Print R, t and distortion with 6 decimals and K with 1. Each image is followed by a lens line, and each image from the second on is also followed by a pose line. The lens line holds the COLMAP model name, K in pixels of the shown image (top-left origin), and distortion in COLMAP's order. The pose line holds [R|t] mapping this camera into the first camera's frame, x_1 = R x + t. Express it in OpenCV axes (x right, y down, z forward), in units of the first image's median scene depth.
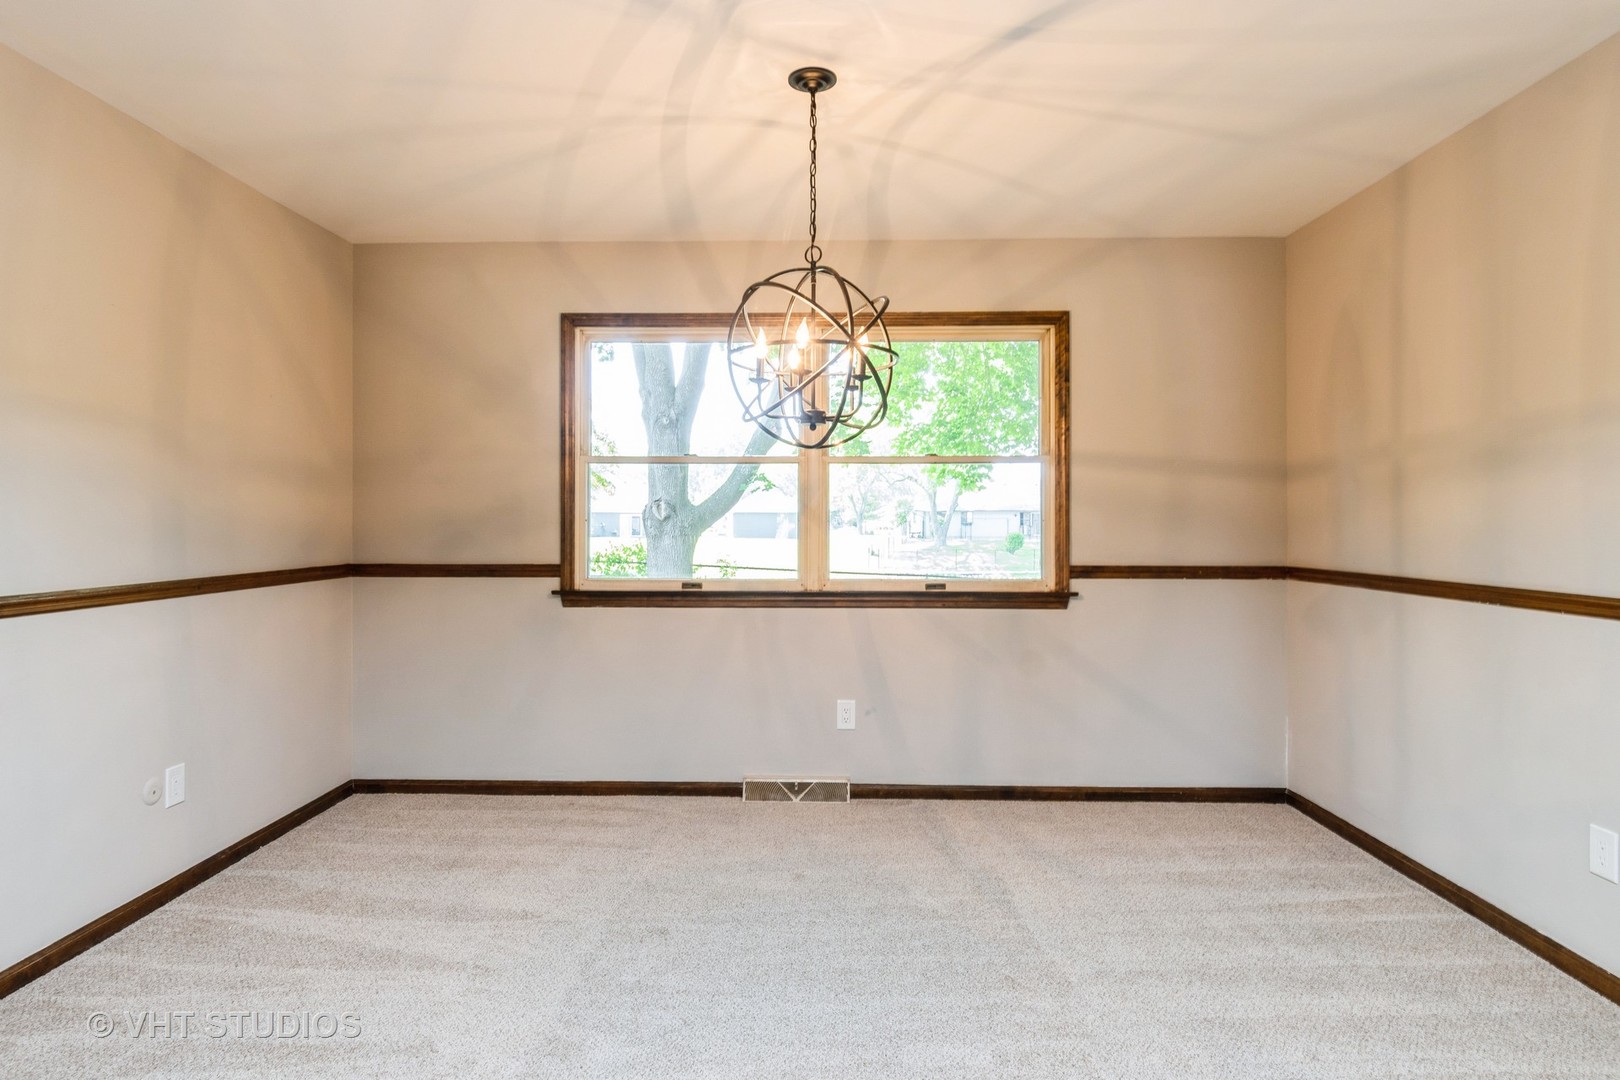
lens RADIAL K [[877.4, 0, 800.4], [0, 877.4, 539.5], [0, 0, 1]] dist [-0.016705, -0.000291]
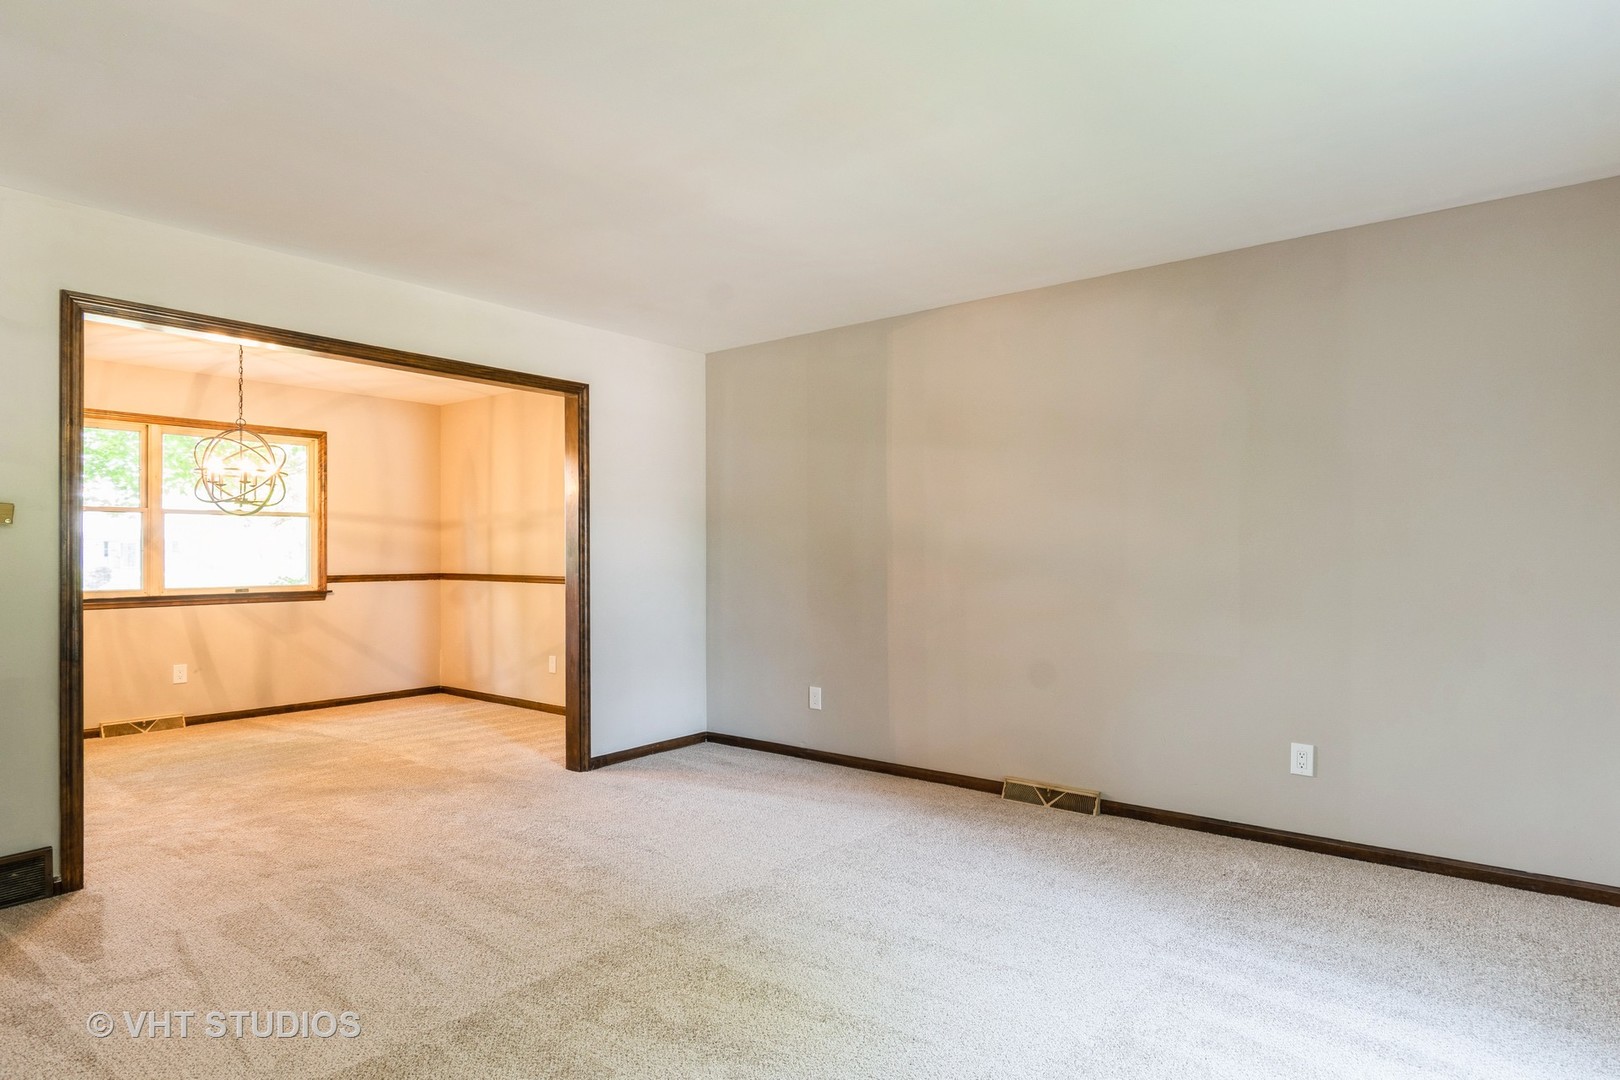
lens RADIAL K [[877.4, 0, 804.6], [0, 877.4, 542.0], [0, 0, 1]] dist [-0.016705, -0.000291]
pose [[0.598814, 0.004971, 0.800872, -0.528744], [-0.003256, 0.999988, -0.003772, -0.034858], [-0.800881, -0.000349, 0.598823, -0.834968]]
